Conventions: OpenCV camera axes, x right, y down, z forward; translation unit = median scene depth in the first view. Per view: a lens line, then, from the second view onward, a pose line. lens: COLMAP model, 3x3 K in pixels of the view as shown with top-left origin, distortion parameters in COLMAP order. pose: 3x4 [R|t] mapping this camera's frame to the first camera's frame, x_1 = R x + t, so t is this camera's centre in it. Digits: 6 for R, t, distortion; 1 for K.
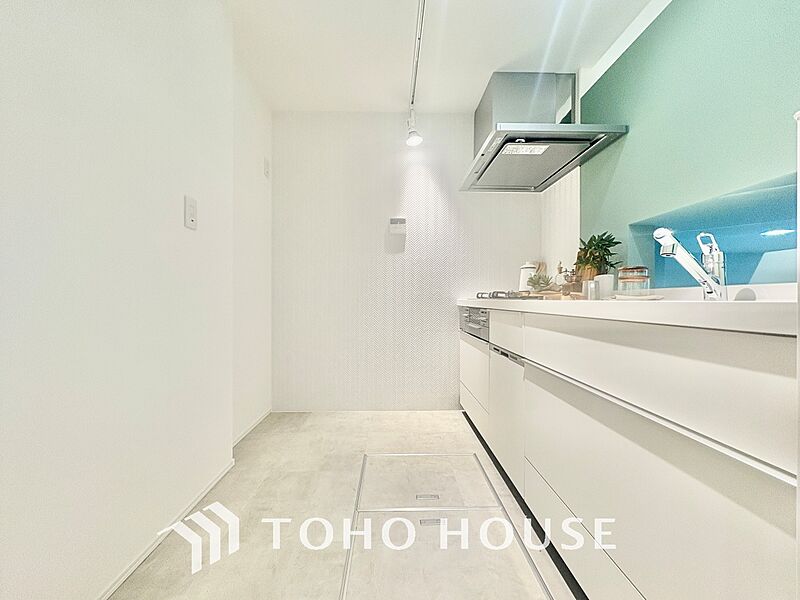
lens RADIAL K [[320.5, 0, 395.8], [0, 320.5, 299.2], [0, 0, 1]] dist [-0.000219, 0.000137]
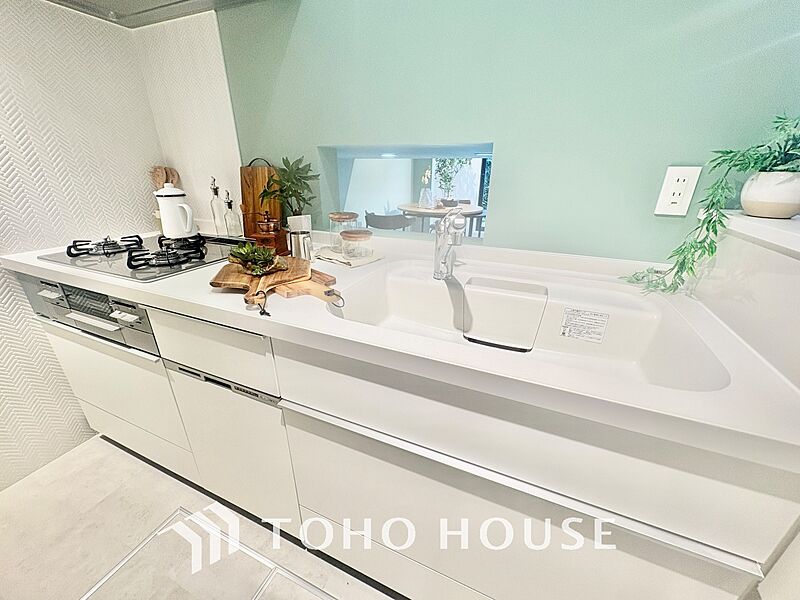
lens RADIAL K [[320.5, 0, 398.5], [0, 320.5, 298.4], [0, 0, 1]] dist [-0.000219, 0.000137]
pose [[0.405284, -0.351859, 0.843766, 0.029479], [-0.001662, 0.922679, 0.385565, -0.195281], [-0.914189, -0.157666, 0.373362, 0.483689]]
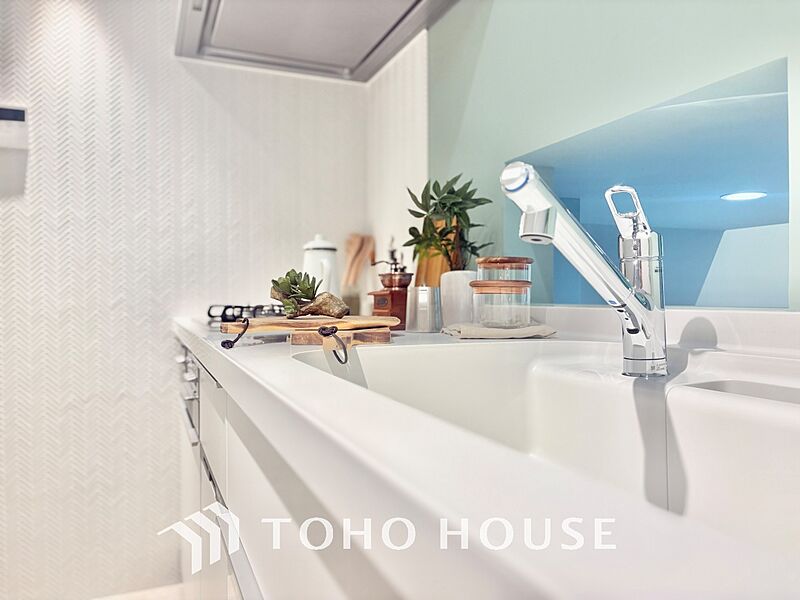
lens RADIAL K [[616.5, 0, 401.0], [0, 616.5, 301.5], [0, 0, 1]] dist [0.037758, -0.005434]
pose [[0.926928, -0.009099, 0.375130, 0.263056], [0.006168, 0.999940, 0.009014, -0.043838], [-0.375189, -0.006042, 0.926928, 0.242810]]
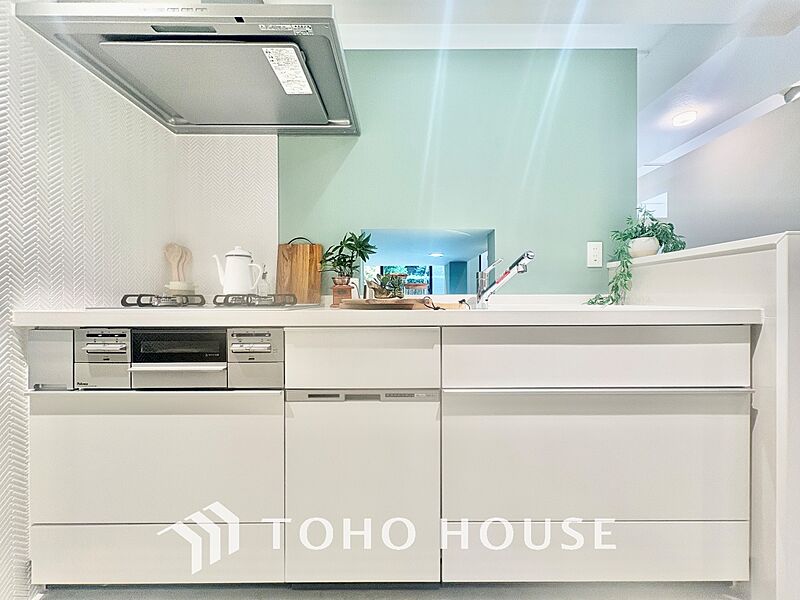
lens RADIAL K [[320.5, 0, 393.7], [0, 320.5, 300.3], [0, 0, 1]] dist [-0.000219, 0.000137]
pose [[0.006798, -0.004042, 0.999969, -0.268743], [0.004259, 0.999983, 0.004013, -0.017257], [-0.999968, 0.004232, 0.006815, 0.906910]]
